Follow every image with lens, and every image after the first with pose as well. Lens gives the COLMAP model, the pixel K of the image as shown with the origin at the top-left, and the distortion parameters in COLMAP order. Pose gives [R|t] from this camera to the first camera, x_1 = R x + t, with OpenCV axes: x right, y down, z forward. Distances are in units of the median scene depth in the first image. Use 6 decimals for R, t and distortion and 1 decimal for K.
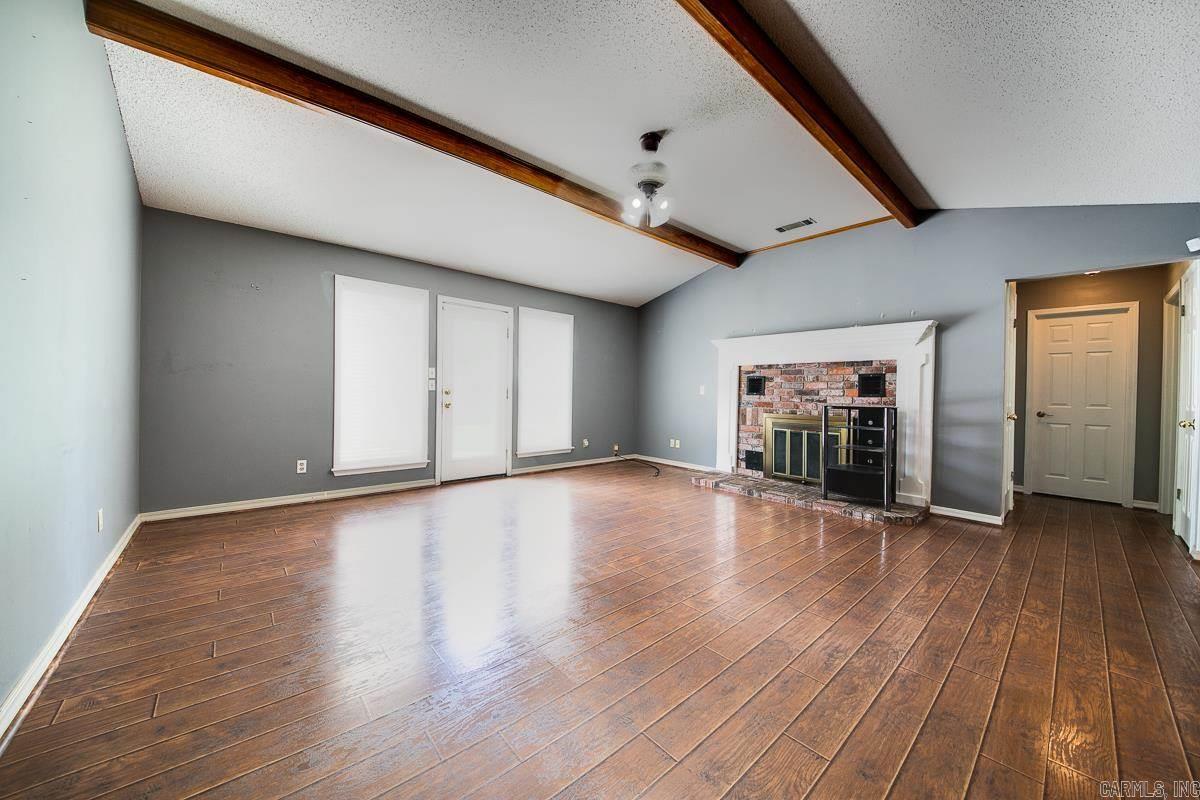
lens RADIAL K [[419.9, 0, 598.1], [0, 419.9, 394.5], [0, 0, 1]] dist [0.019124, -0.013642]
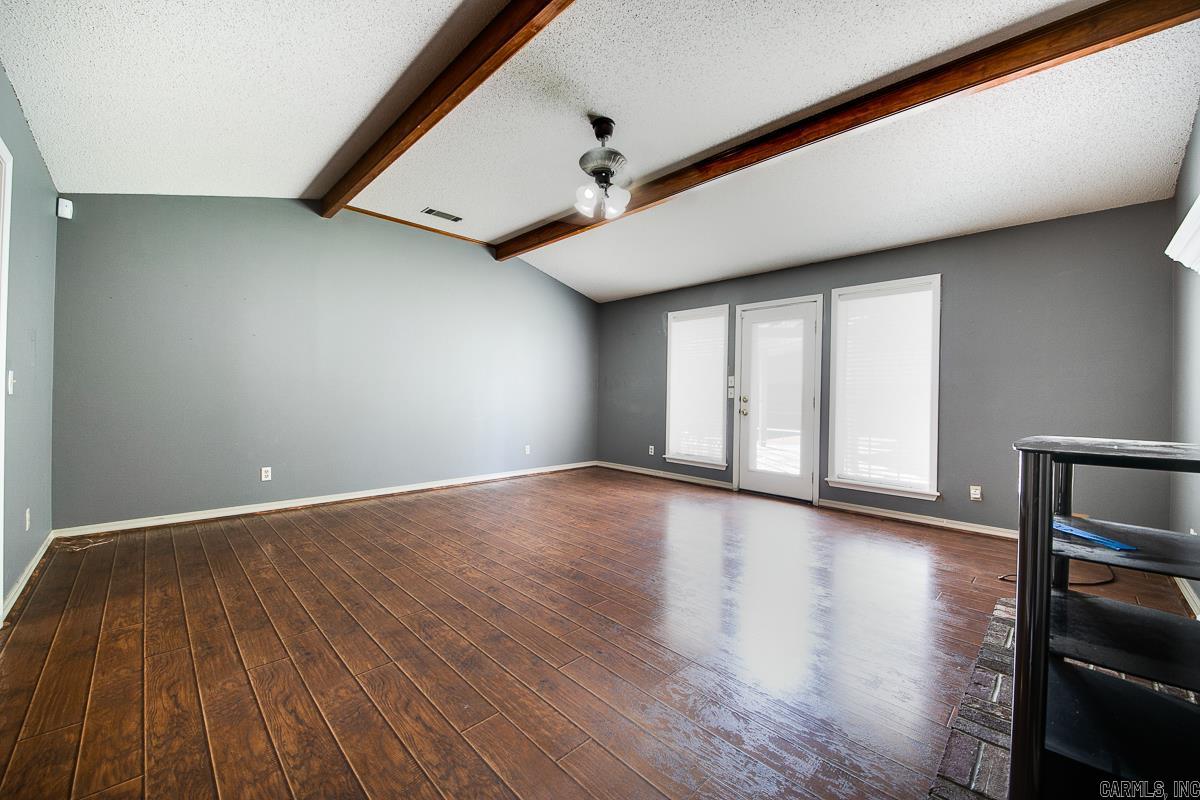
lens RADIAL K [[458.0, 0, 599.6], [0, 458.0, 395.7], [0, 0, 1]] dist [0.015870, -0.018438]
pose [[0.058777, -0.016110, -0.998141, 0.716795], [-0.021747, 0.999612, -0.017414, 0.011417], [0.998034, 0.022730, 0.058404, 0.600595]]
